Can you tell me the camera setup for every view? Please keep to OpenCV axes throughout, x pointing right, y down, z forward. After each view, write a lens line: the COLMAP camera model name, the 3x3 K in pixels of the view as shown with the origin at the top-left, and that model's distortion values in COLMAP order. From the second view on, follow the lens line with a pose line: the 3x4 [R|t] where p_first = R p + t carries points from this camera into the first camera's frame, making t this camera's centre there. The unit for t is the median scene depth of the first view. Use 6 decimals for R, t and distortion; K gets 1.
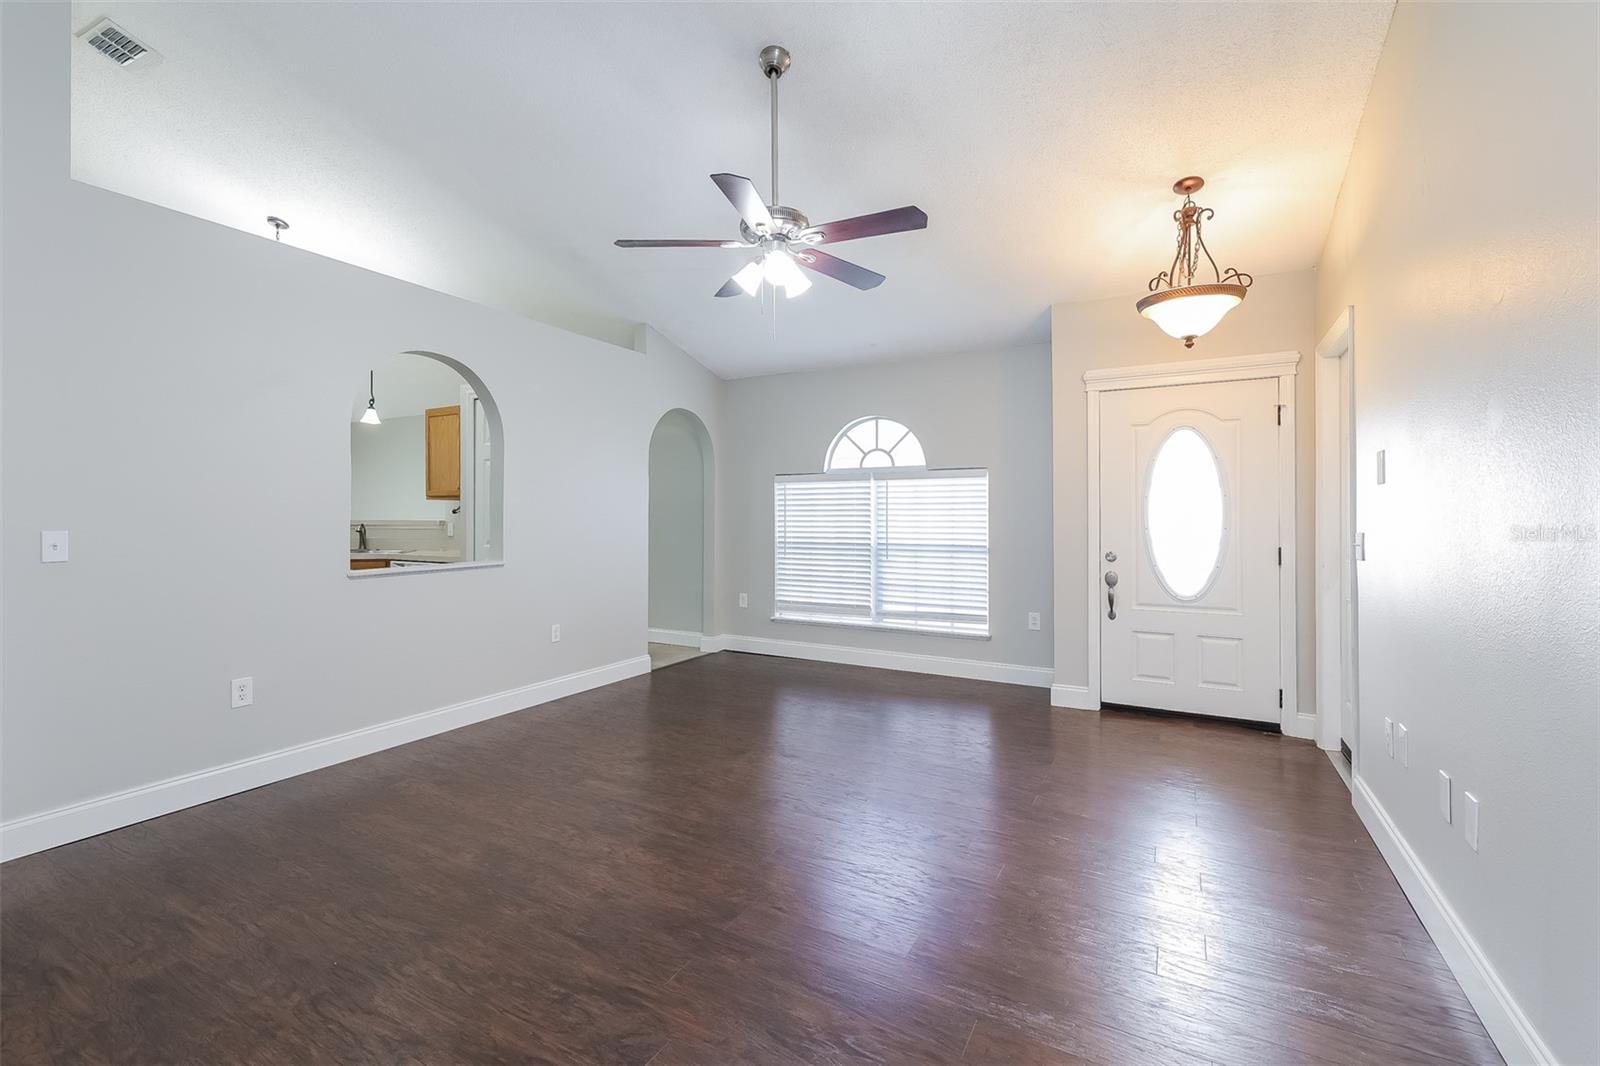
lens RADIAL K [[678.5, 0, 798.2], [0, 678.5, 521.6], [0, 0, 1]] dist [0.017283, -0.000109]
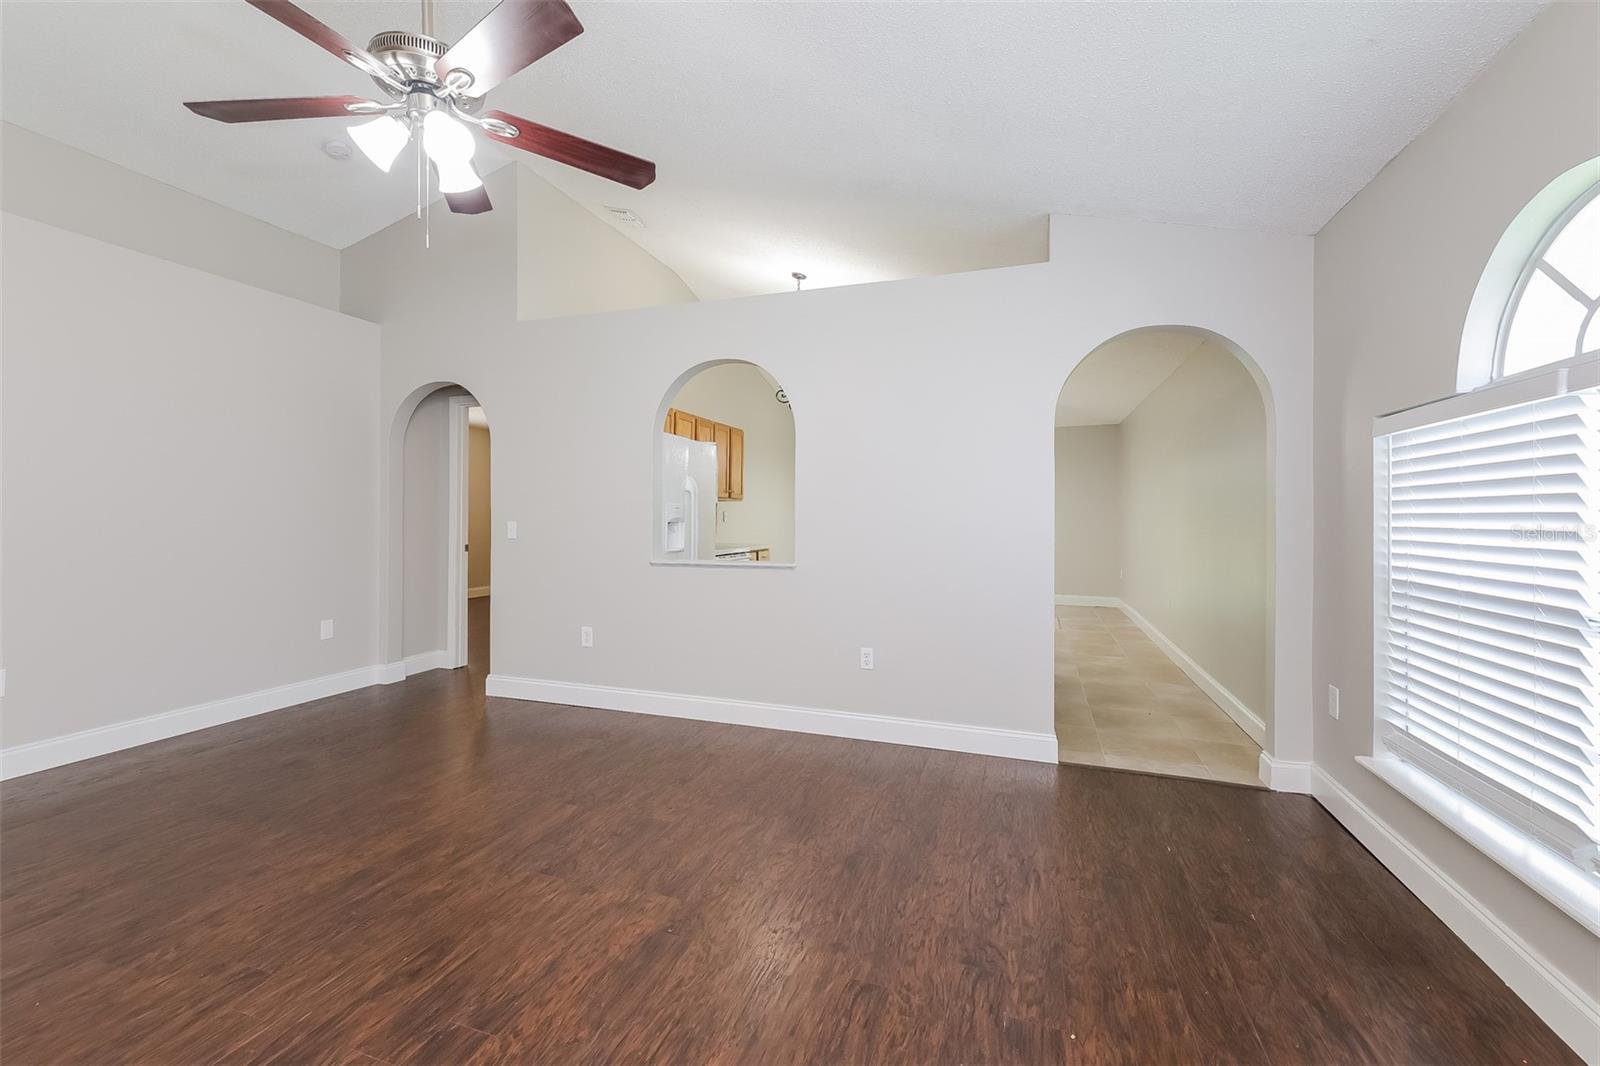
lens RADIAL K [[678.5, 0, 796.4], [0, 678.5, 516.8], [0, 0, 1]] dist [0.017283, -0.000109]
pose [[0.174571, 0.000379, -0.984644, 0.467781], [-0.015393, 0.999879, -0.002344, -0.001979], [0.984524, 0.015566, 0.174556, 0.848061]]
